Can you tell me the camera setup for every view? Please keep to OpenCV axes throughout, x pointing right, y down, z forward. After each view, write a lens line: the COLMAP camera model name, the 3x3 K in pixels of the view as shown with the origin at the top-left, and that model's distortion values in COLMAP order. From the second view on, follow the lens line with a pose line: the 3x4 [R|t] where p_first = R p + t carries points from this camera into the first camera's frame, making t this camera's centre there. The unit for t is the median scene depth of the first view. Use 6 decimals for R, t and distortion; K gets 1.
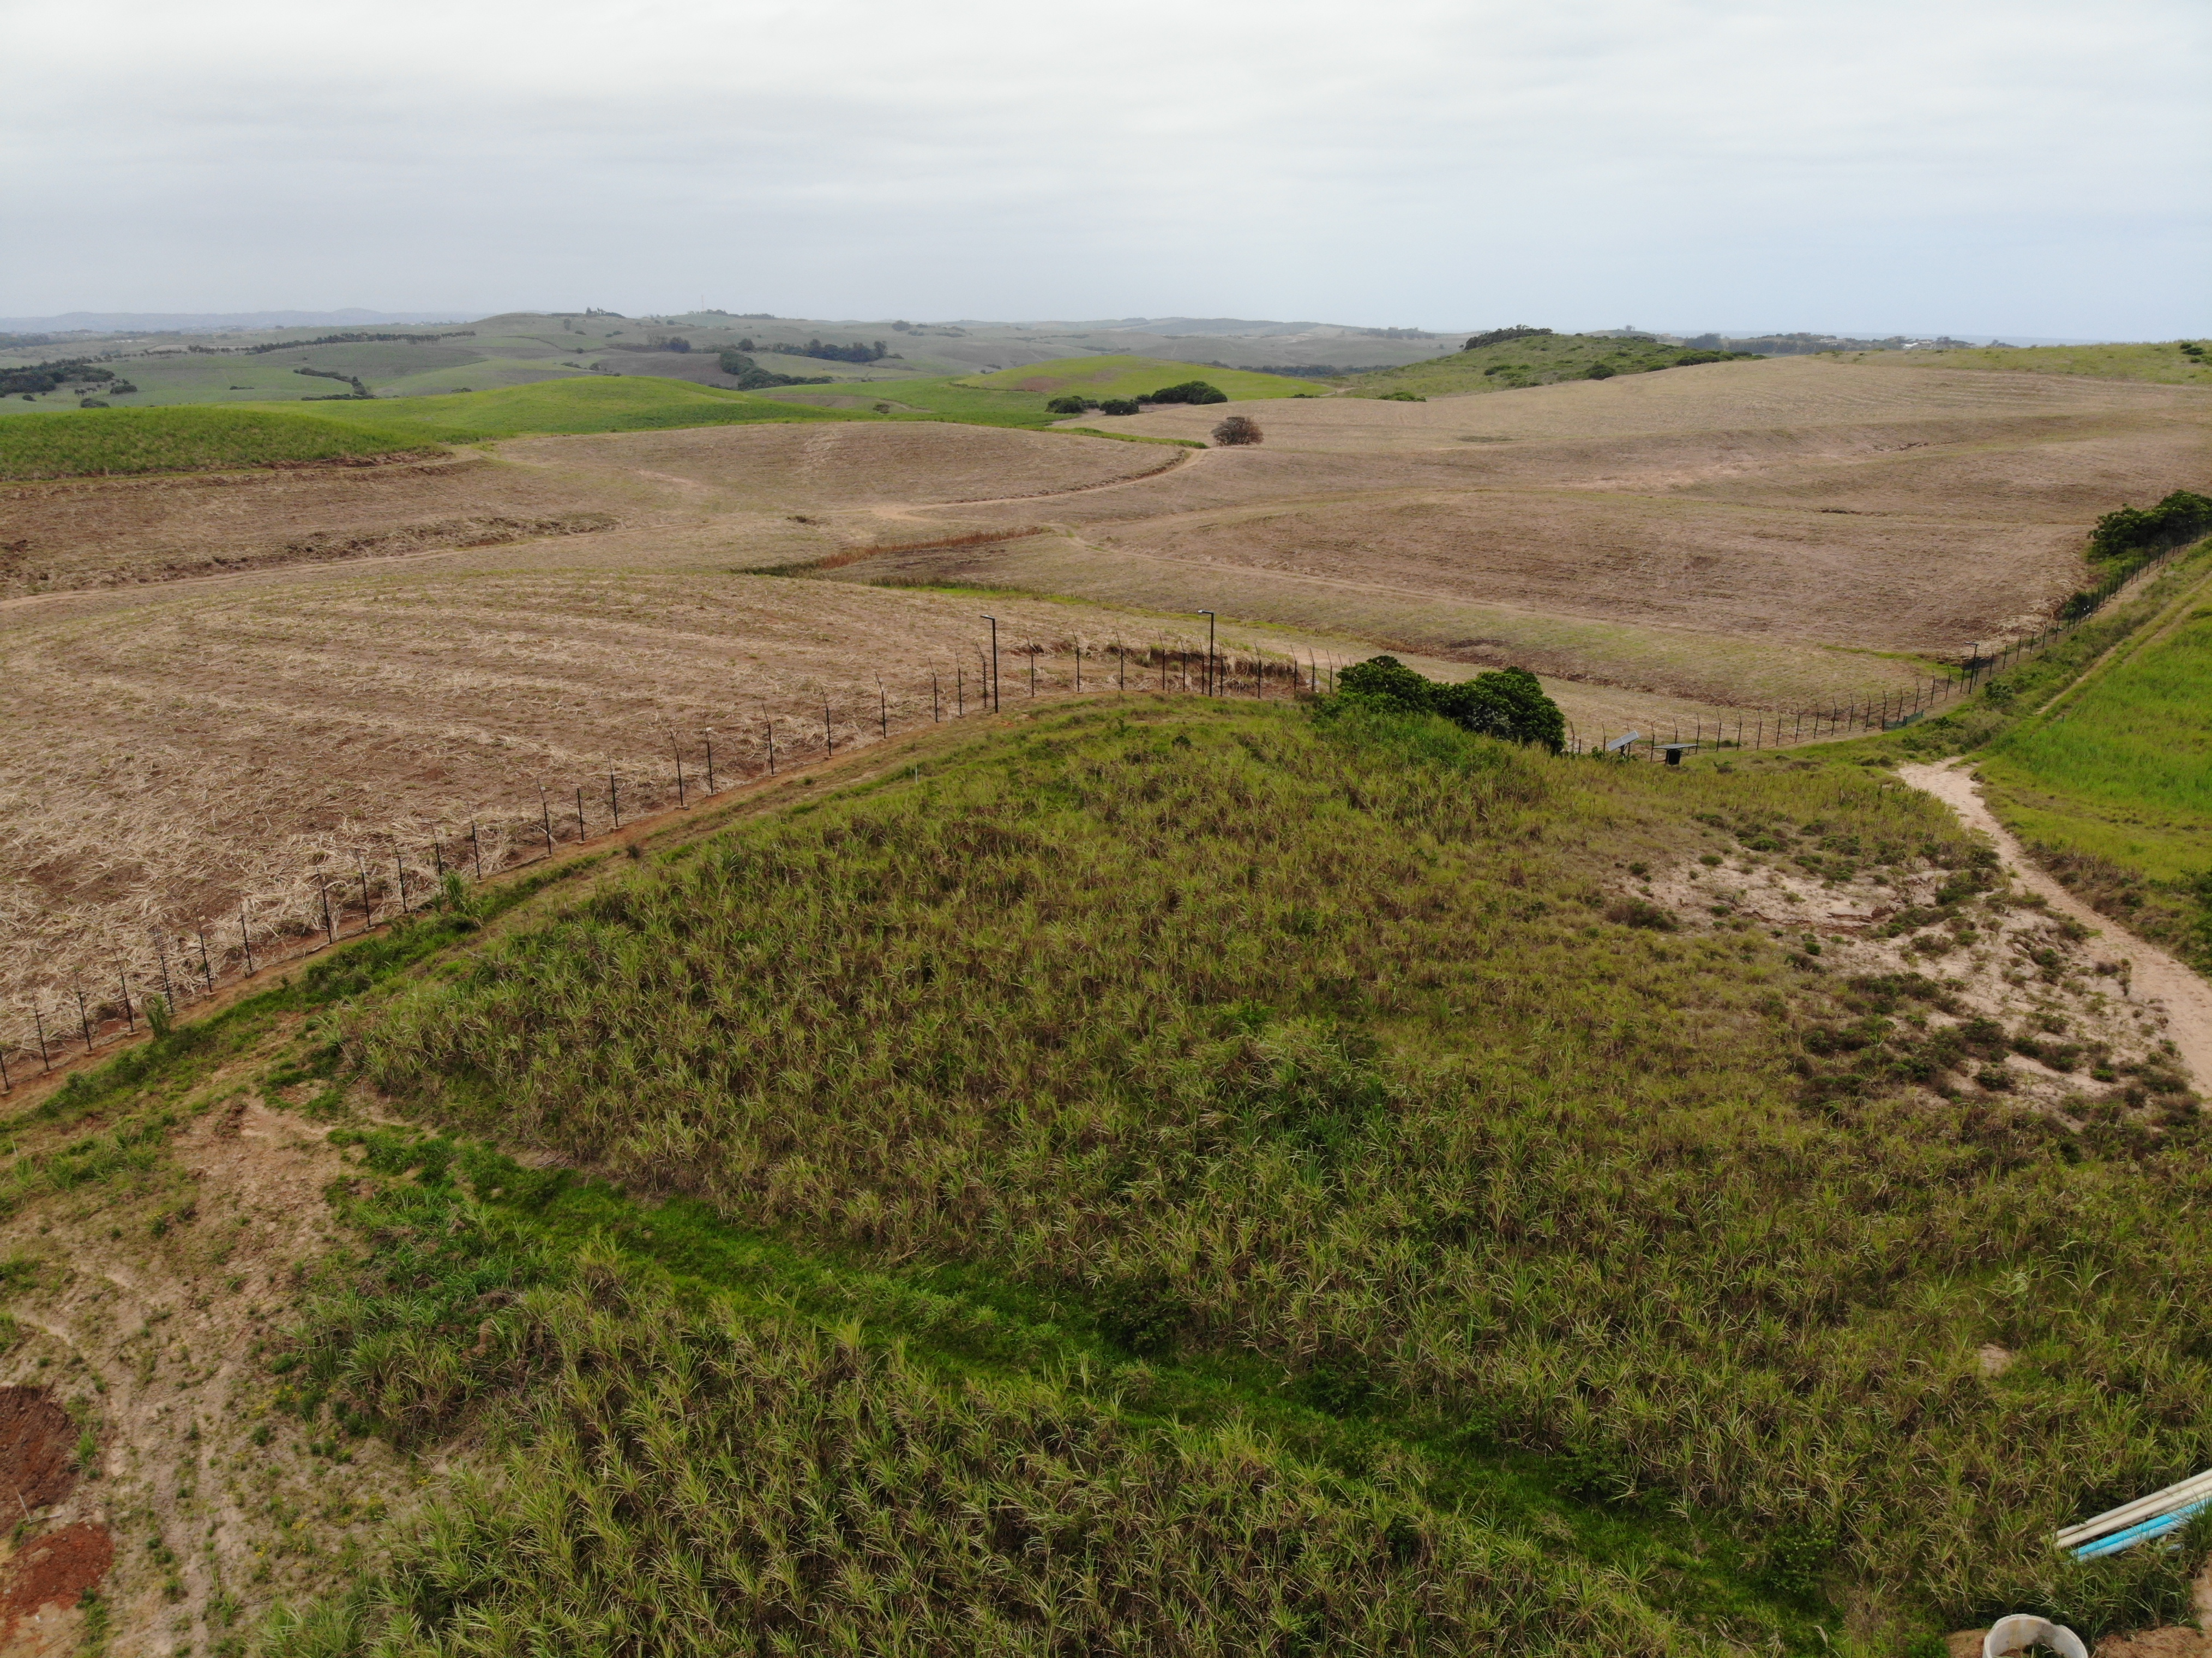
lens RADIAL K [[1617.6, 0, 1114.3], [0, 1617.6, 837.4], [0, 0, 1]] dist [0.097806, -0.246179]
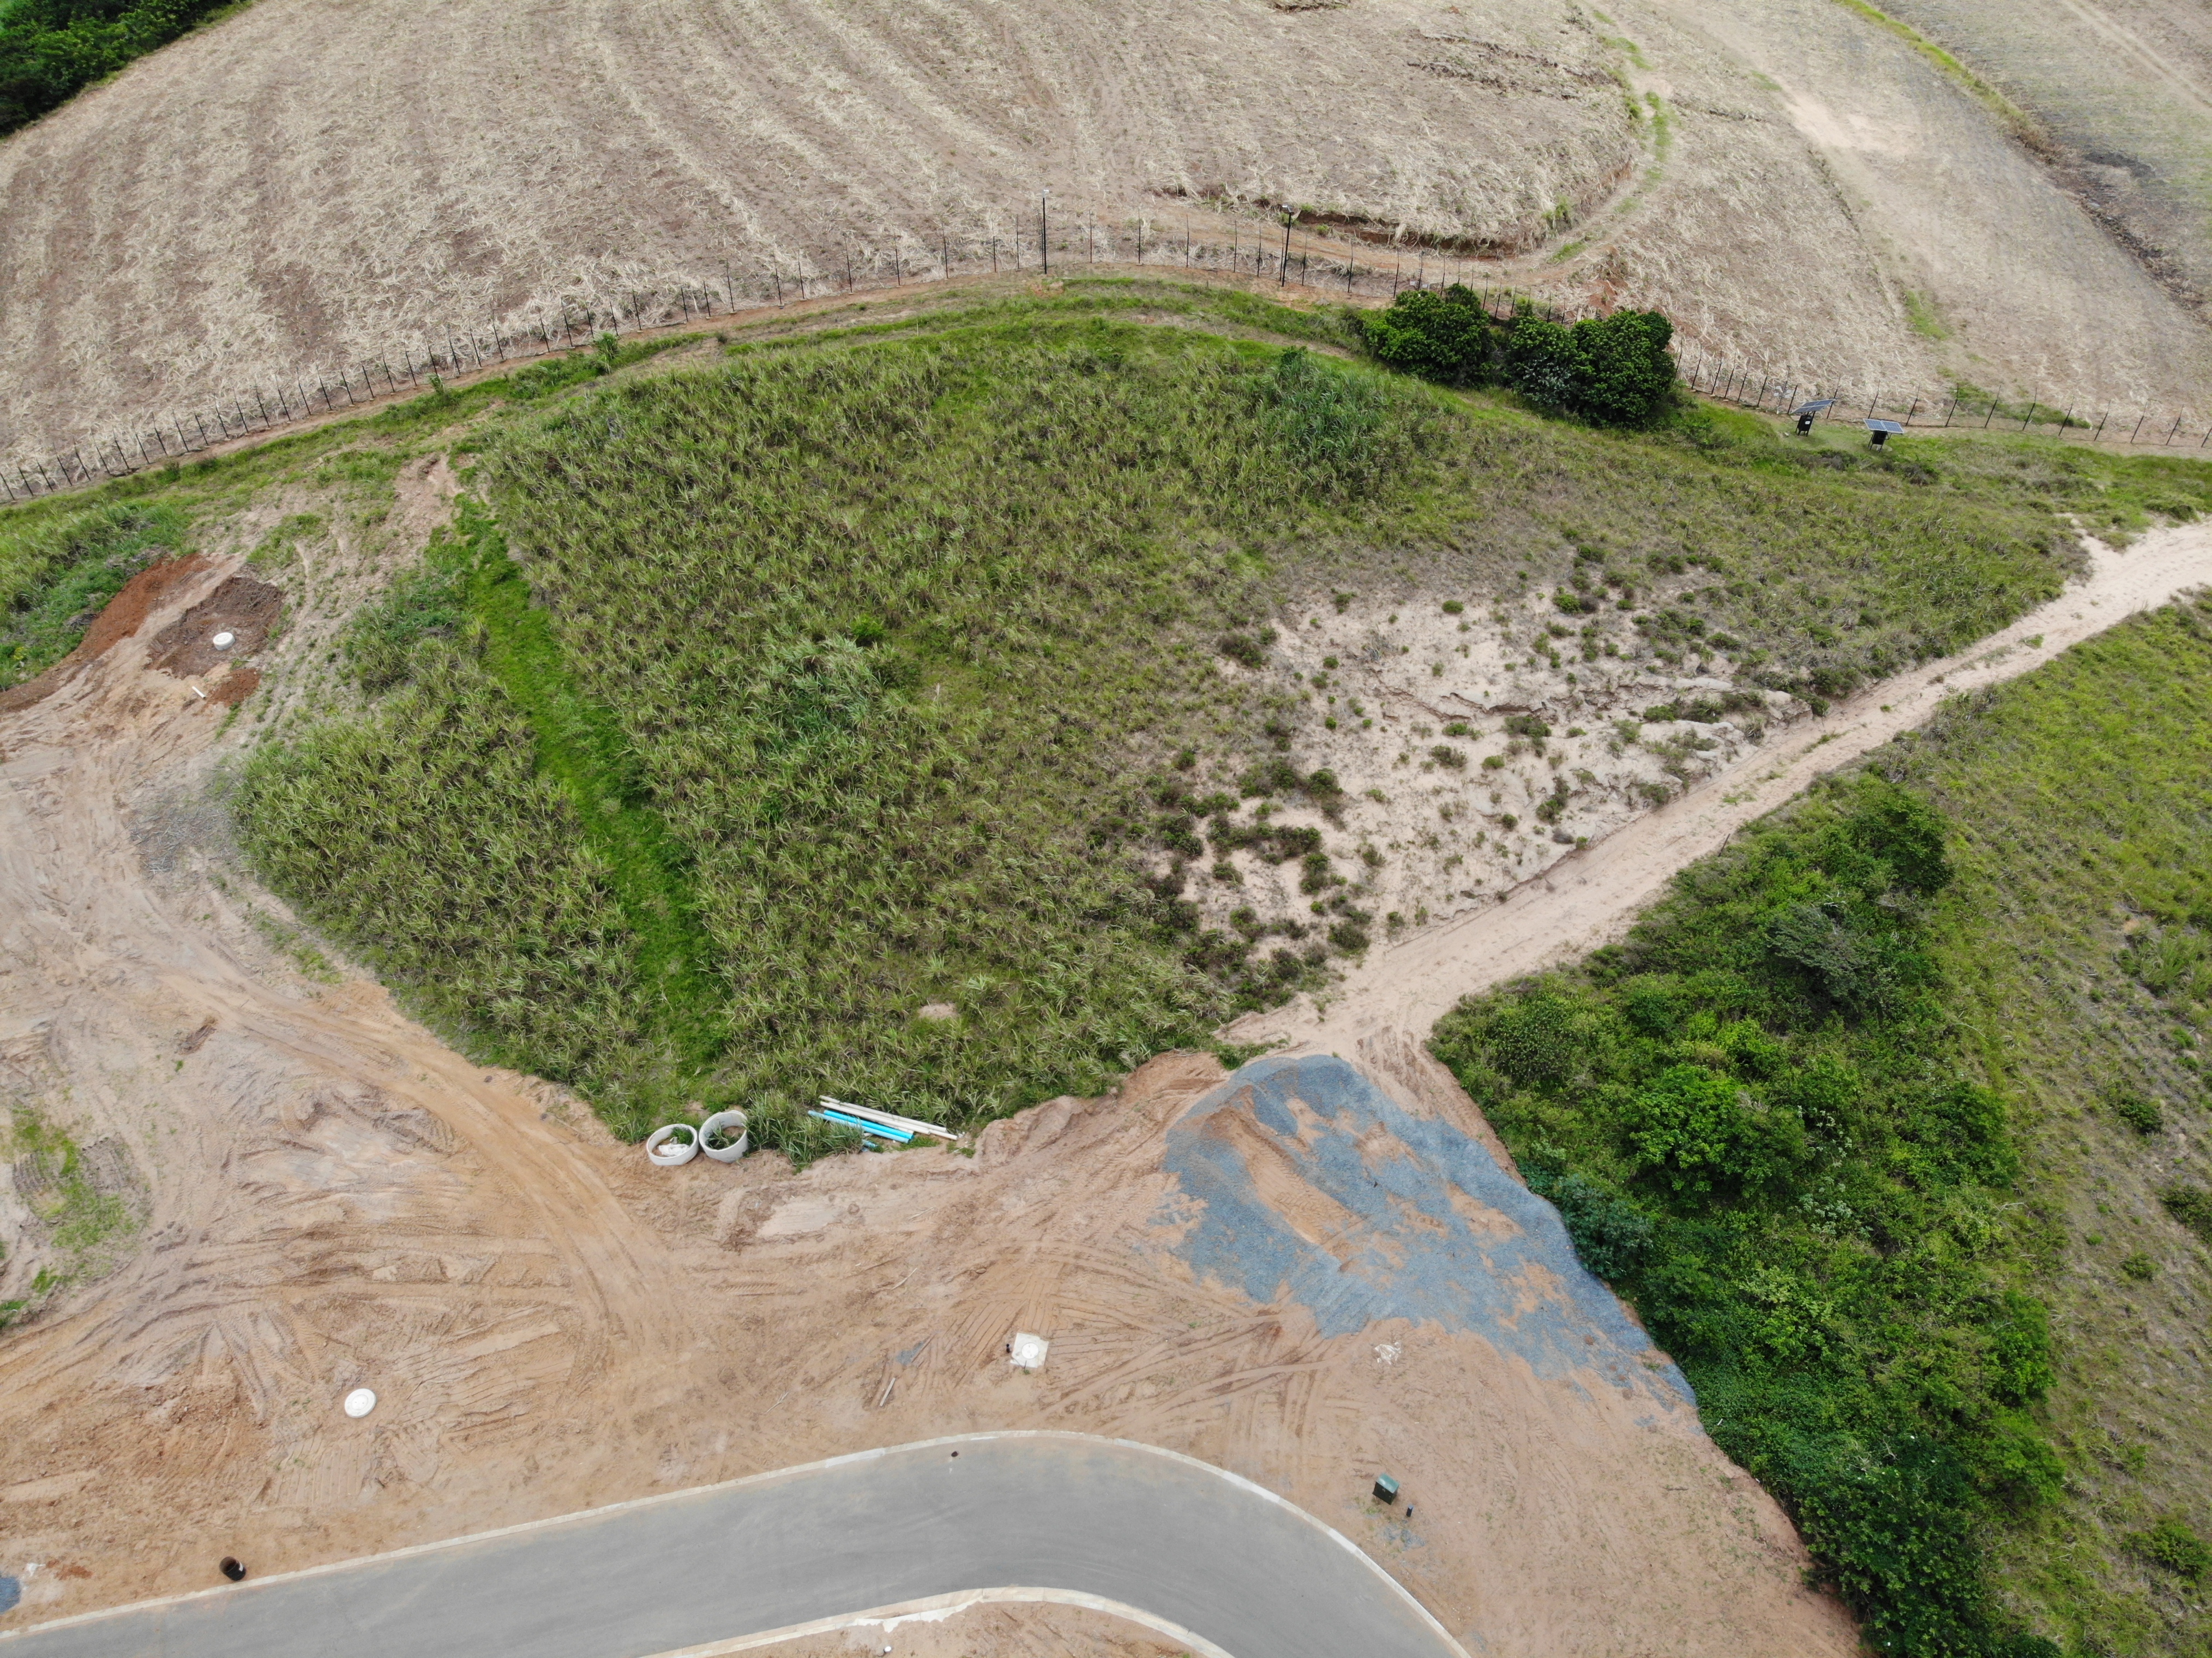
lens RADIAL K [[1668.7, 0, 1106.0], [0, 1668.7, 829.0], [0, 0, 1]] dist [0.012724, -0.101519]
pose [[0.811744, 0.419692, -0.406116, 0.307308], [-0.181049, 0.841972, 0.508236, -0.175897], [0.555241, -0.339031, 0.759451, -0.034976]]
